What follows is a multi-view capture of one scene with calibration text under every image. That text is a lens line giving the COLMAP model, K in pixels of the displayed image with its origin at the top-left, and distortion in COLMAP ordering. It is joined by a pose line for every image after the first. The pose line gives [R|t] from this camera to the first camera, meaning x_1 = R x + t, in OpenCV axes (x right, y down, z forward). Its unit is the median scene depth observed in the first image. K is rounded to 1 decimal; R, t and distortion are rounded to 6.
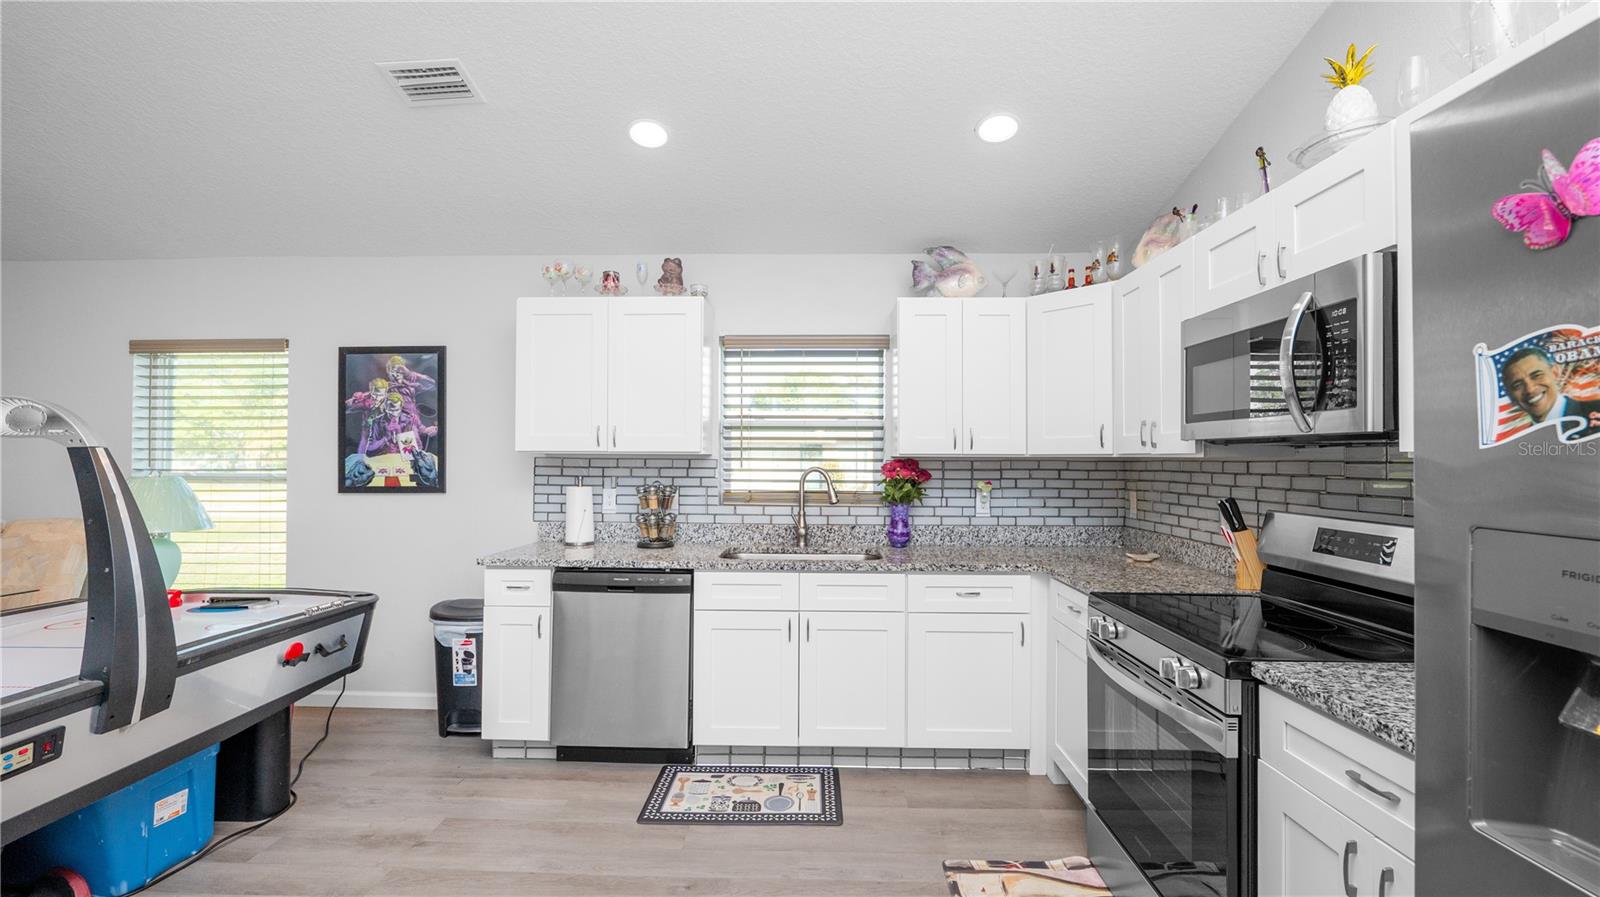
lens RADIAL K [[652.0, 0, 799.3], [0, 652.0, 449.6], [0, 0, 1]] dist [-0.013038, 0.000407]
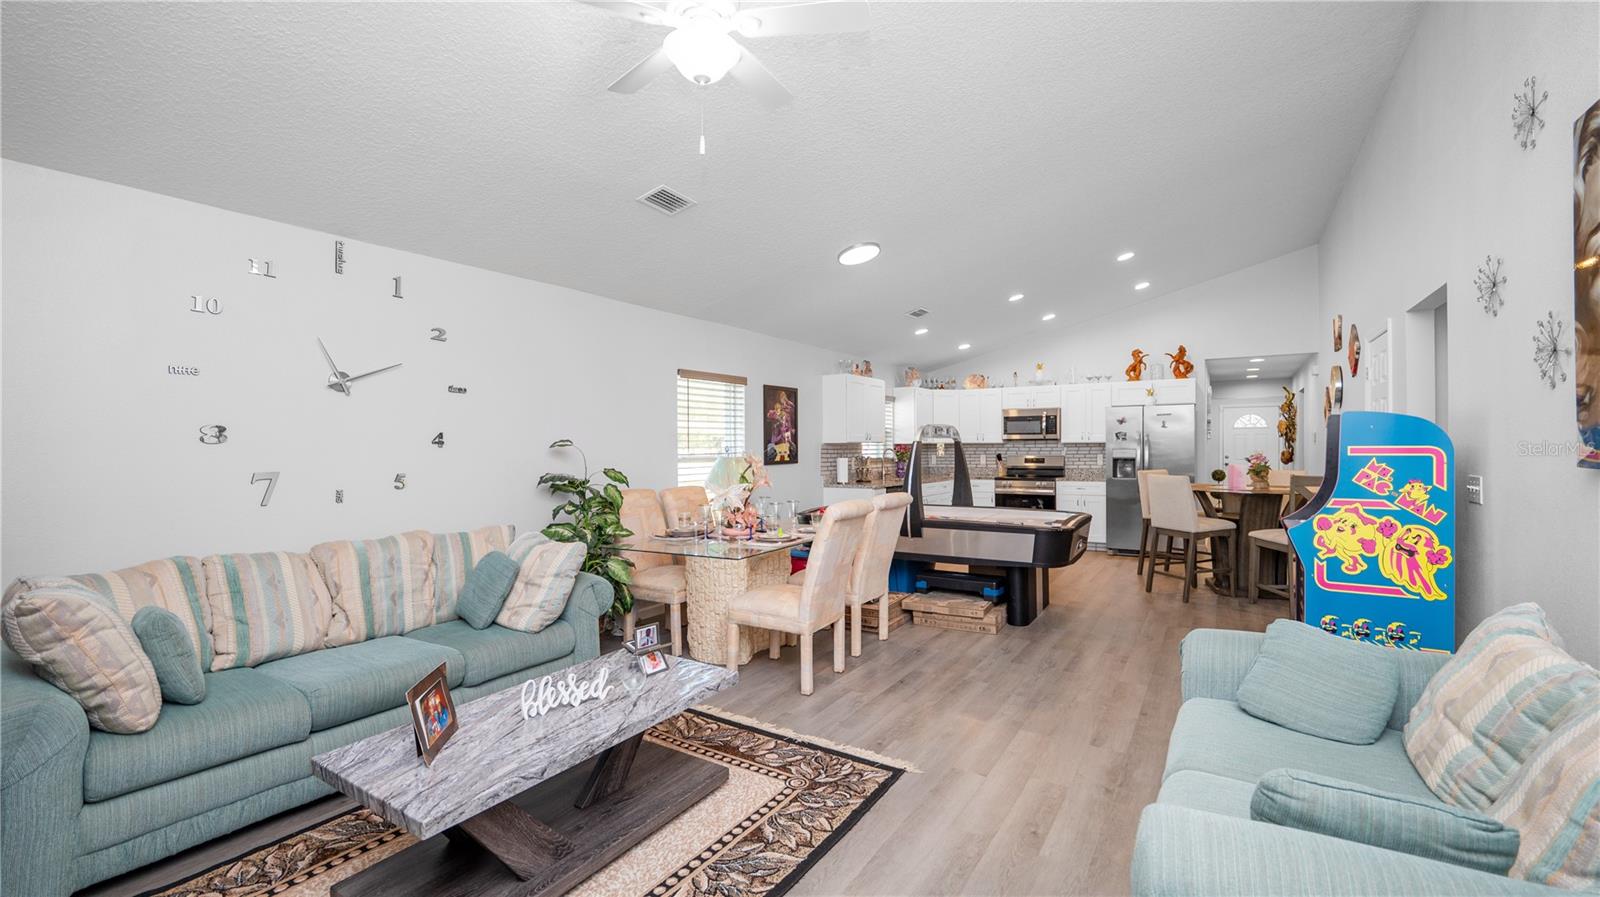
lens RADIAL K [[652.0, 0, 798.0], [0, 652.0, 450.1], [0, 0, 1]] dist [-0.013038, 0.000407]
pose [[0.525546, -0.012226, 0.850678, -2.355392], [-0.002300, 0.999873, 0.015792, -0.004603], [-0.850762, -0.010256, 0.525450, -0.044094]]
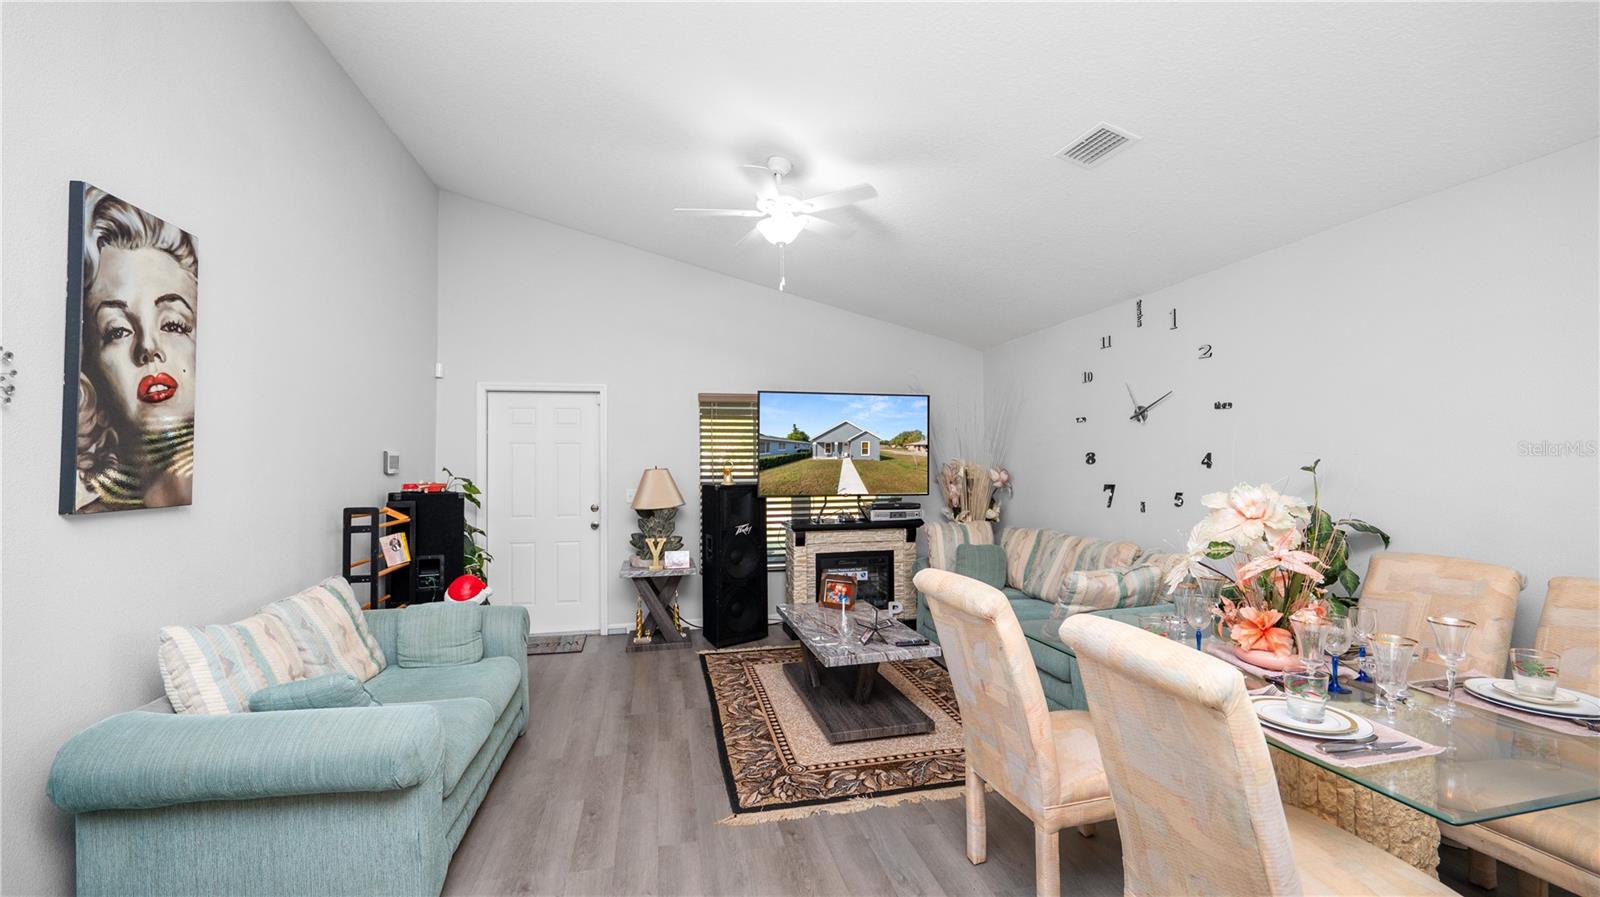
lens RADIAL K [[652.0, 0, 806.9], [0, 652.0, 446.2], [0, 0, 1]] dist [-0.013038, 0.000407]
pose [[0.252712, -0.028655, -0.967117, -0.814576], [0.021297, 0.999484, -0.024049, -0.015311], [0.967307, -0.014519, 0.253192, 0.157042]]
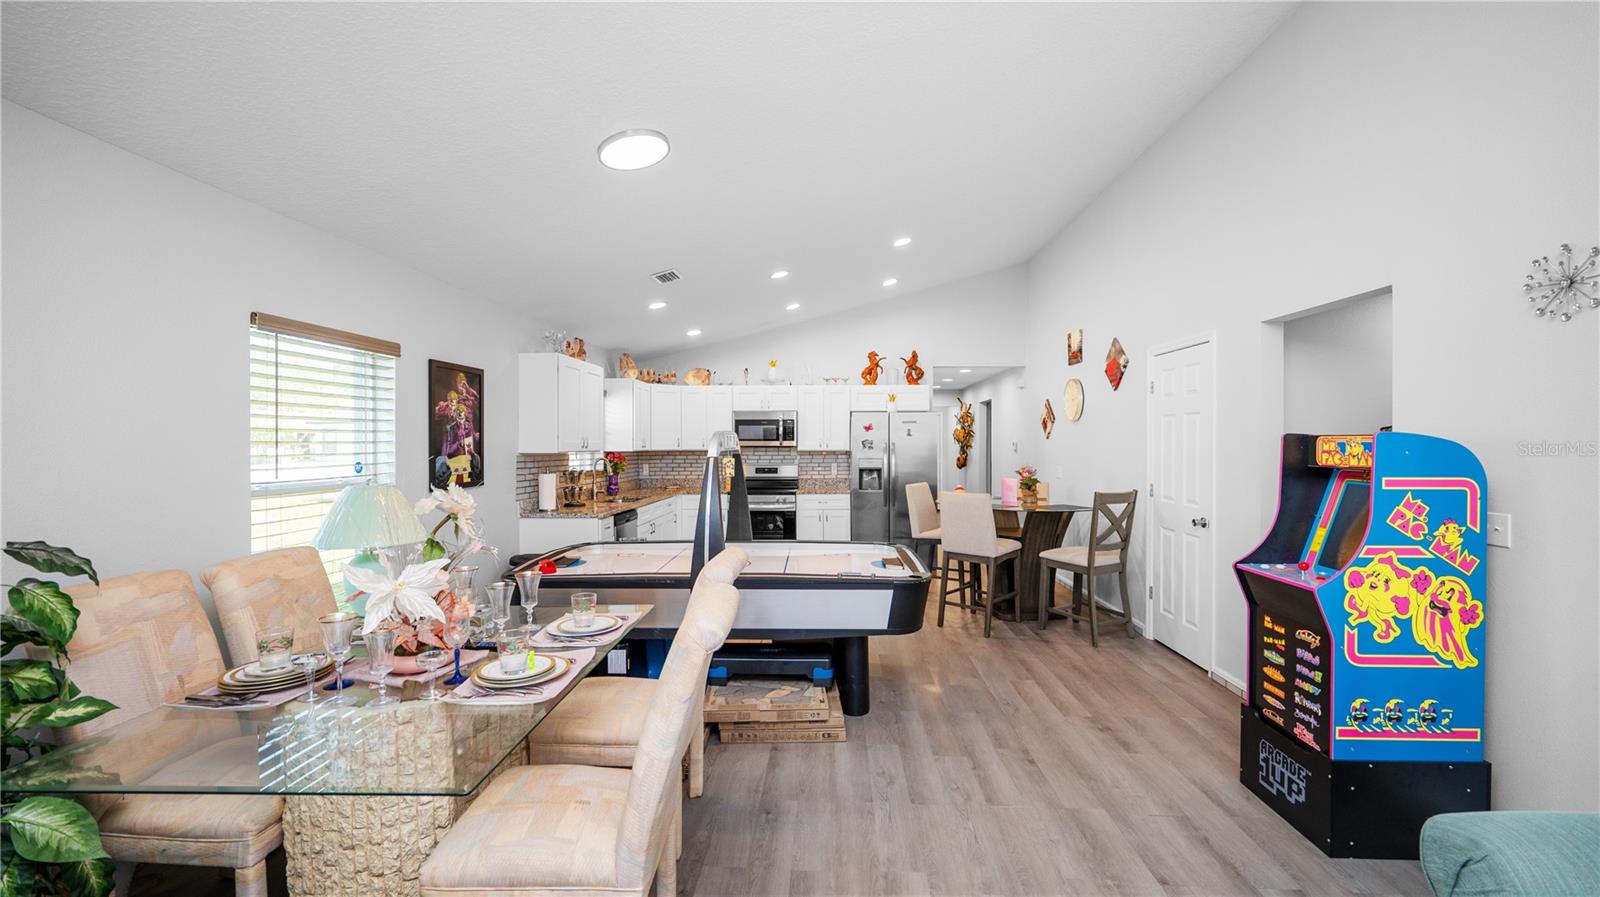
lens RADIAL K [[652.0, 0, 794.8], [0, 652.0, 449.5], [0, 0, 1]] dist [-0.013038, 0.000407]
pose [[0.026151, -0.012350, 0.999582, -1.906263], [-0.011436, 0.999855, 0.012653, -0.028126], [-0.999593, -0.011762, 0.026006, 0.376107]]
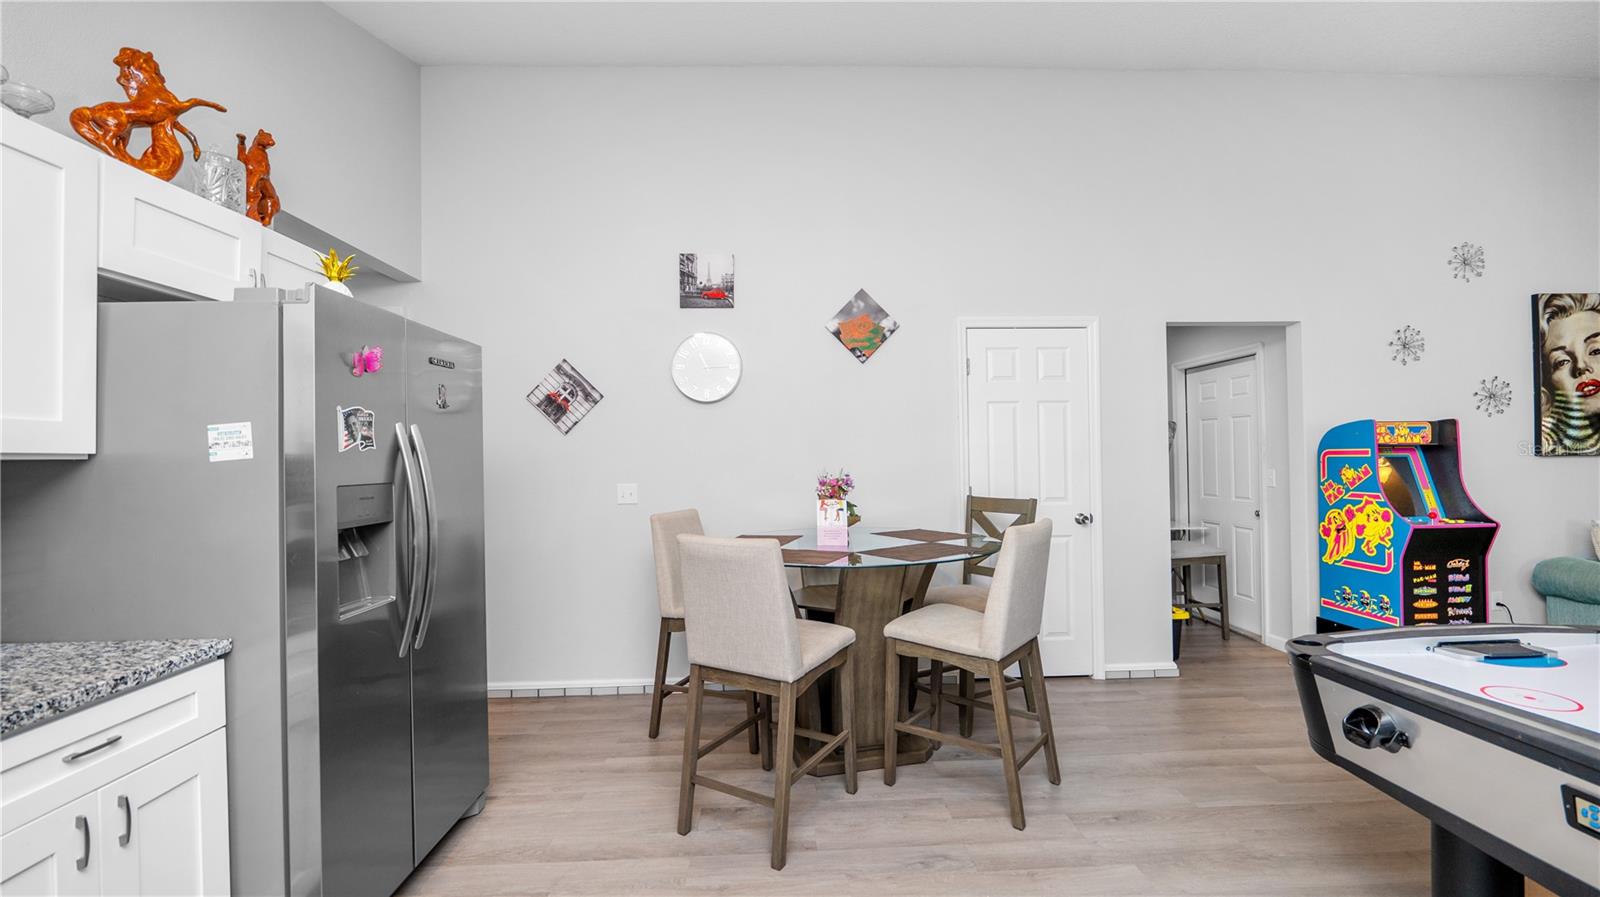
lens RADIAL K [[652.0, 0, 804.9], [0, 652.0, 451.2], [0, 0, 1]] dist [-0.013038, 0.000407]
pose [[-0.997235, 0.013500, -0.073082, -0.092694], [0.015289, 0.999596, -0.023971, 0.016761], [0.072729, -0.025022, -0.997038, 0.748308]]
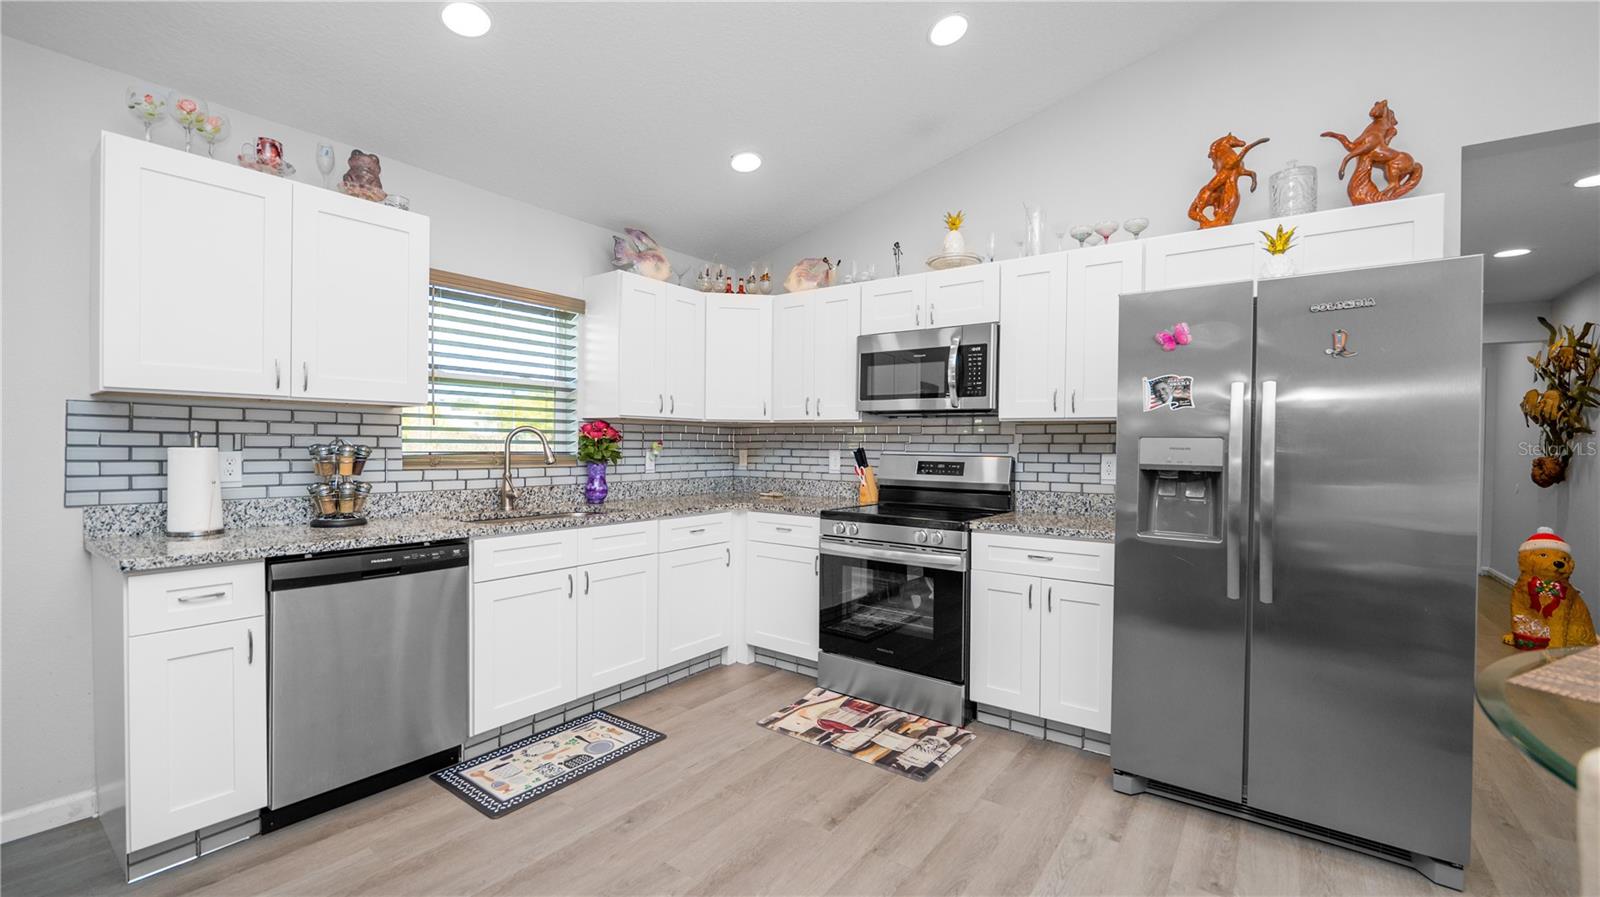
lens RADIAL K [[652.0, 0, 800.6], [0, 652.0, 450.0], [0, 0, 1]] dist [-0.013038, 0.000407]
pose [[0.573181, -0.005293, 0.819412, -0.529980], [-0.021191, 0.999549, 0.021280, 0.032953], [-0.819155, -0.029561, 0.572810, 0.122703]]
